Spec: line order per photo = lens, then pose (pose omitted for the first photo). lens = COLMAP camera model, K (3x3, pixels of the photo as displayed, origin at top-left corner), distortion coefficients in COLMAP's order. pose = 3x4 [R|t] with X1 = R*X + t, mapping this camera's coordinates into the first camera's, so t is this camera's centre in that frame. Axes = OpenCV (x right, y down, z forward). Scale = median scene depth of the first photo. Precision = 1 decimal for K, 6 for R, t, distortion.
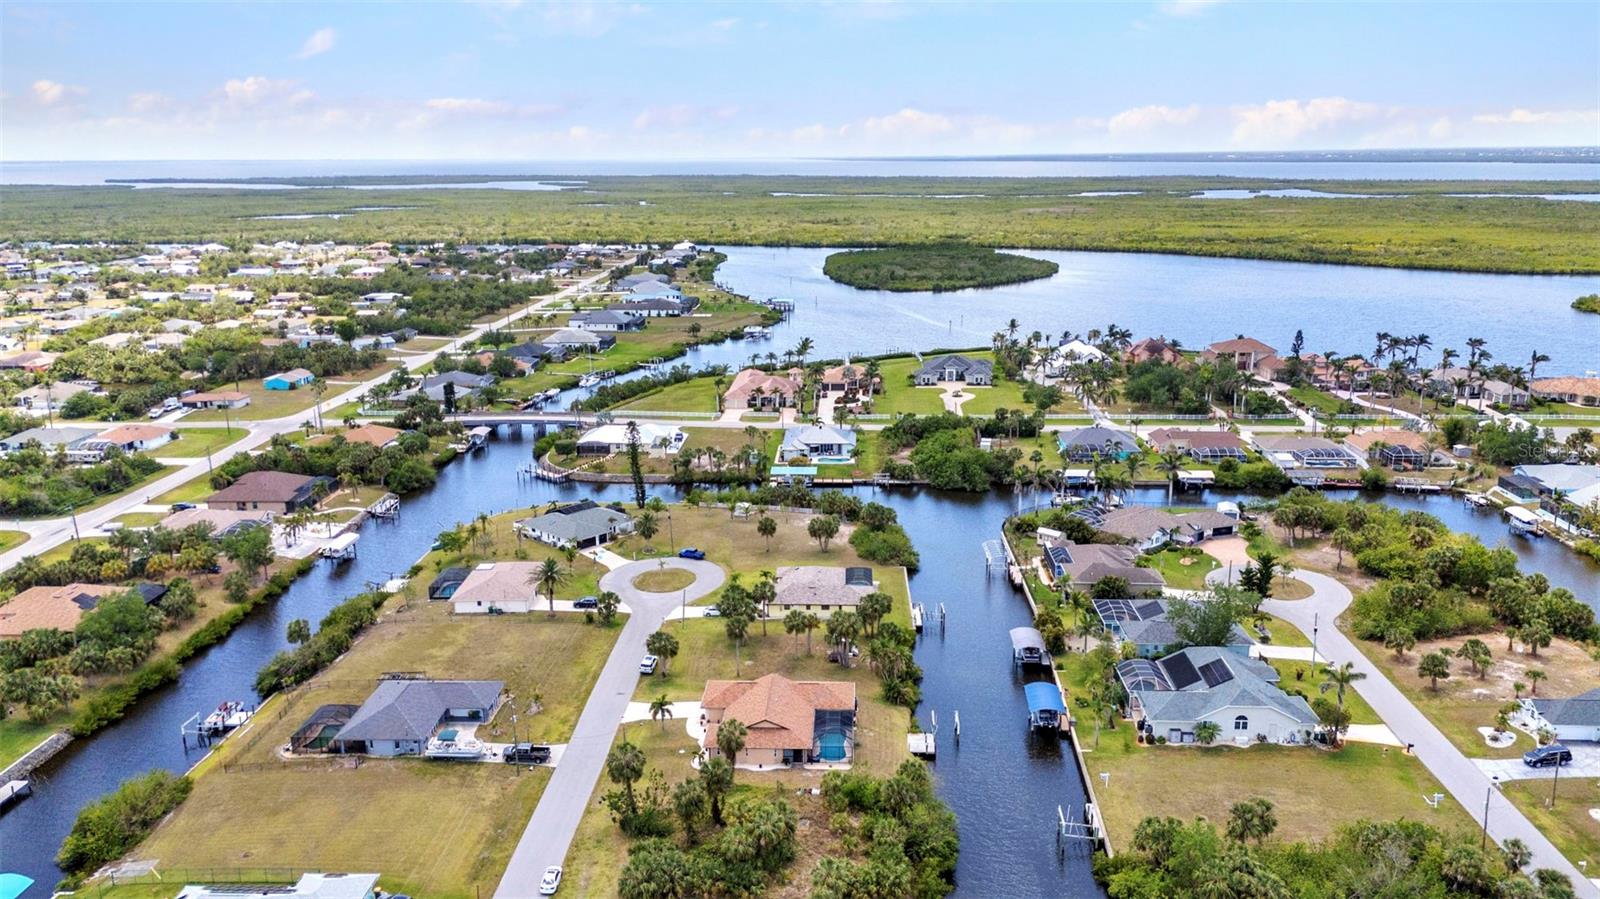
lens RADIAL K [[1170.0, 0, 801.2], [0, 1170.0, 455.2], [0, 0, 1]] dist [0.074532, -0.062118]
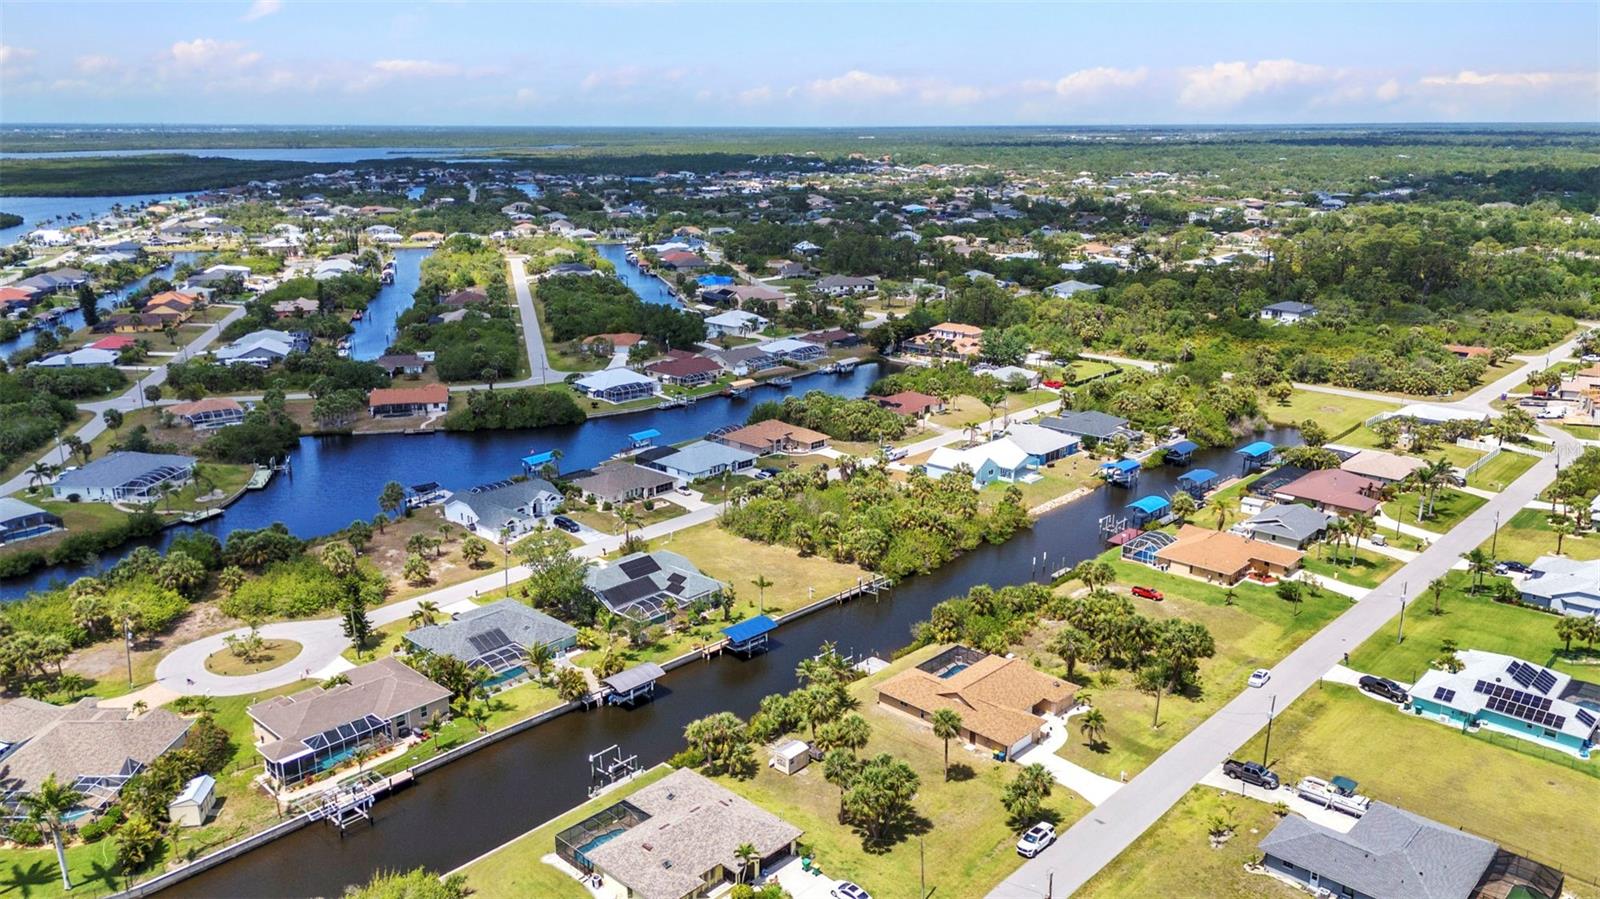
lens RADIAL K [[1170.0, 0, 797.5], [0, 1170.0, 444.5], [0, 0, 1]] dist [0.074532, -0.062118]
pose [[-0.759931, -0.163602, 0.629078, -0.297397], [0.167830, 0.885605, 0.433056, -0.249528], [-0.627963, 0.434671, -0.645541, 1.012048]]
